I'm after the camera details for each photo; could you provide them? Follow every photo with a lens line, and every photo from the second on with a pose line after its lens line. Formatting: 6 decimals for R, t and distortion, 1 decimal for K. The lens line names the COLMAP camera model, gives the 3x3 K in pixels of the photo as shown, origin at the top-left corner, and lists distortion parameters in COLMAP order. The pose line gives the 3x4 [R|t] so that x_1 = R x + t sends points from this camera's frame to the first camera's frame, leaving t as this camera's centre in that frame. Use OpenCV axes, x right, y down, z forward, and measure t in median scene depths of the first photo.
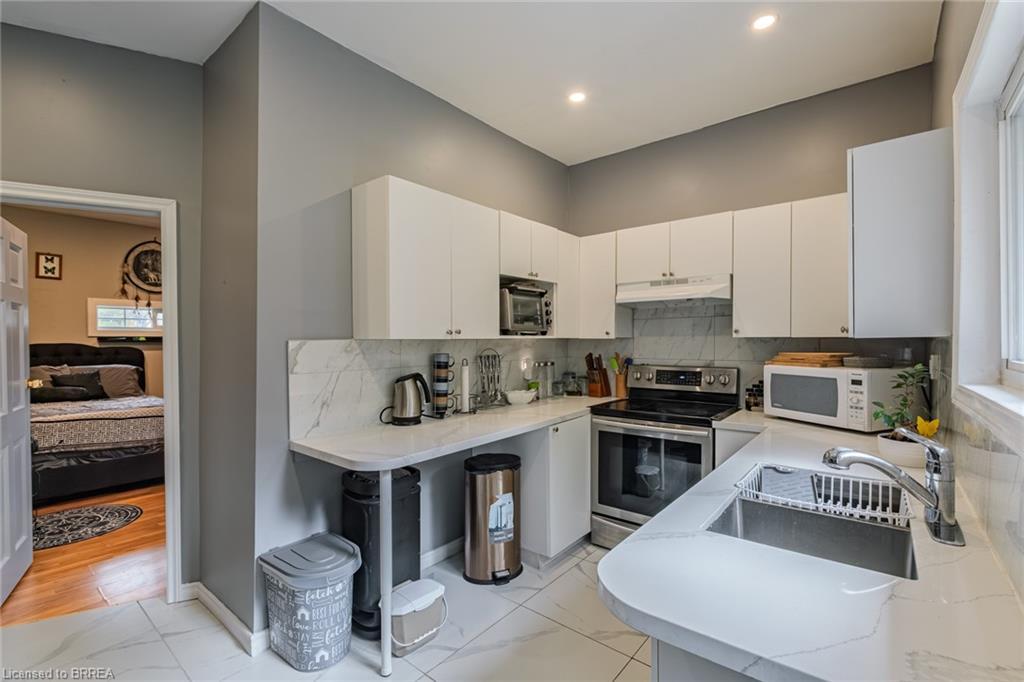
lens RADIAL K [[447.9, 0, 514.8], [0, 447.9, 348.0], [0, 0, 1]] dist [-0.005219, -0.000131]
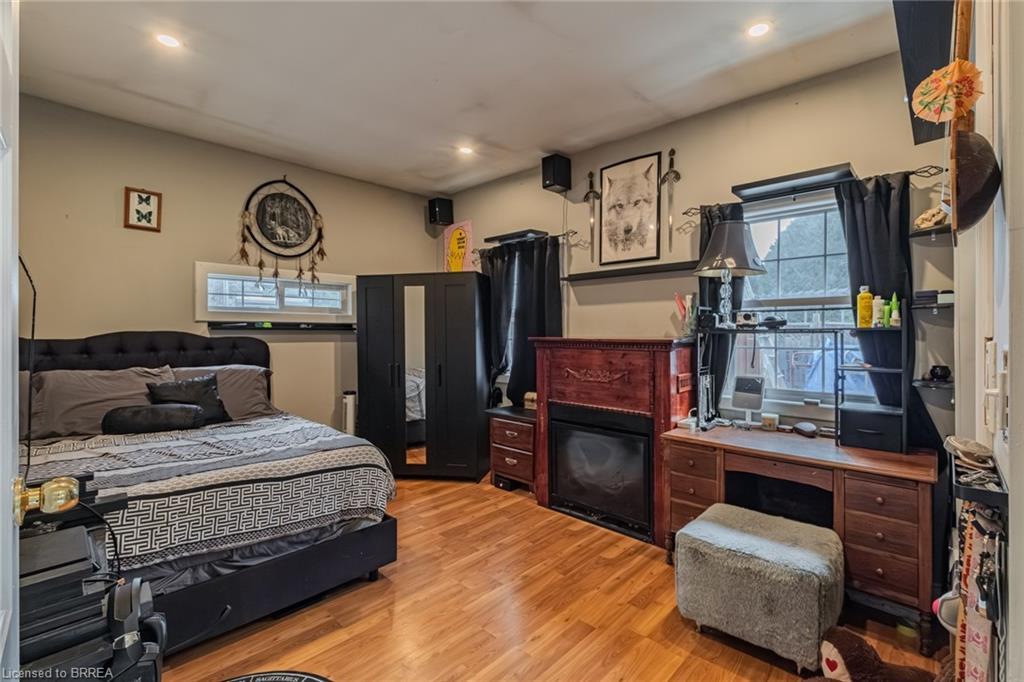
lens RADIAL K [[447.9, 0, 509.8], [0, 447.9, 332.4], [0, 0, 1]] dist [-0.005219, -0.000131]
pose [[0.996774, 0.004763, -0.080119, -0.467376], [-0.005892, 0.999887, -0.013853, -0.002882], [0.080044, 0.014280, 0.996689, 0.404697]]
